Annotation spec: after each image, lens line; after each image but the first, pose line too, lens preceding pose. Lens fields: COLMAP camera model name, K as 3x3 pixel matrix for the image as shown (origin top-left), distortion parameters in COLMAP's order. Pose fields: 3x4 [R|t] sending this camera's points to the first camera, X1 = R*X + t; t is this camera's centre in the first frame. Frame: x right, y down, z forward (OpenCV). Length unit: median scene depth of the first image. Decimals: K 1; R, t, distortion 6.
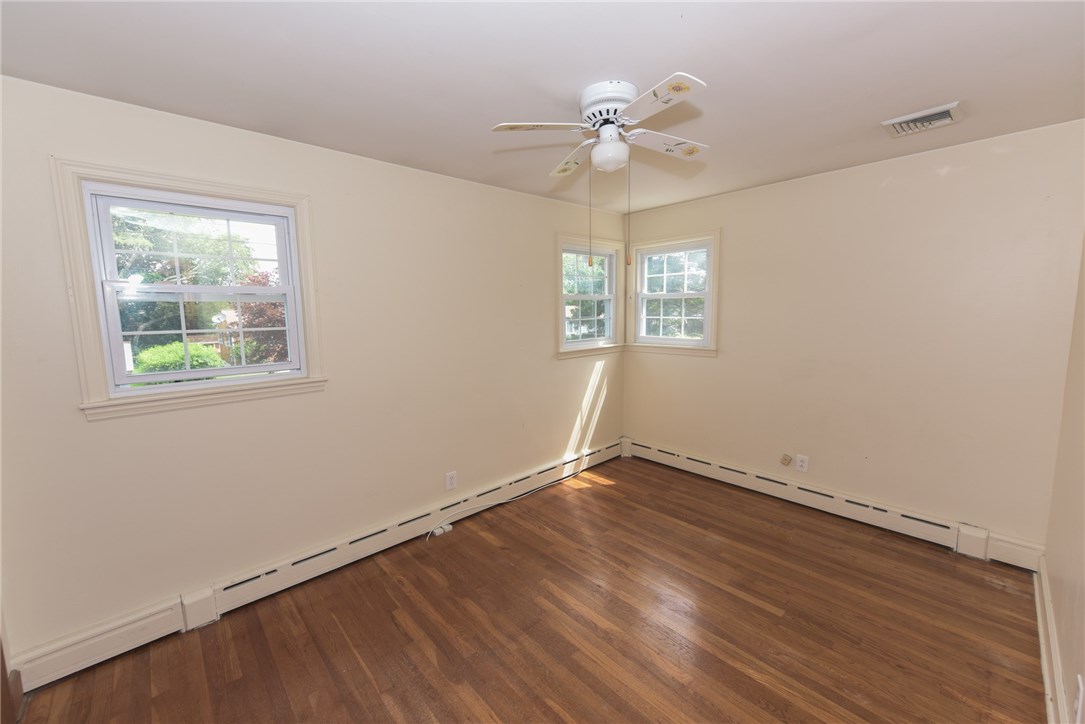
lens RADIAL K [[425.3, 0, 539.7], [0, 425.3, 358.6], [0, 0, 1]] dist [0.001109, -0.000069]
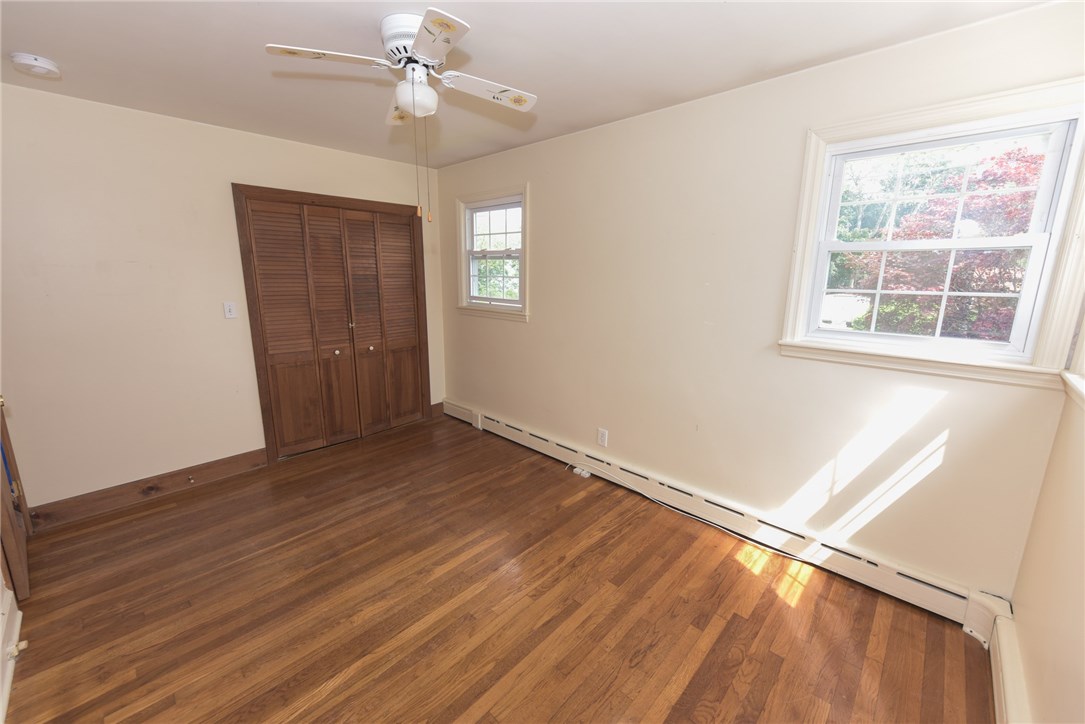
lens RADIAL K [[425.3, 0, 539.7], [0, 425.3, 358.6], [0, 0, 1]] dist [0.001109, -0.000069]
pose [[0.072882, 0.229214, -0.970644, 0.776911], [-0.130940, 0.967007, 0.218523, -0.101238], [0.988708, 0.111169, 0.100490, 0.789303]]
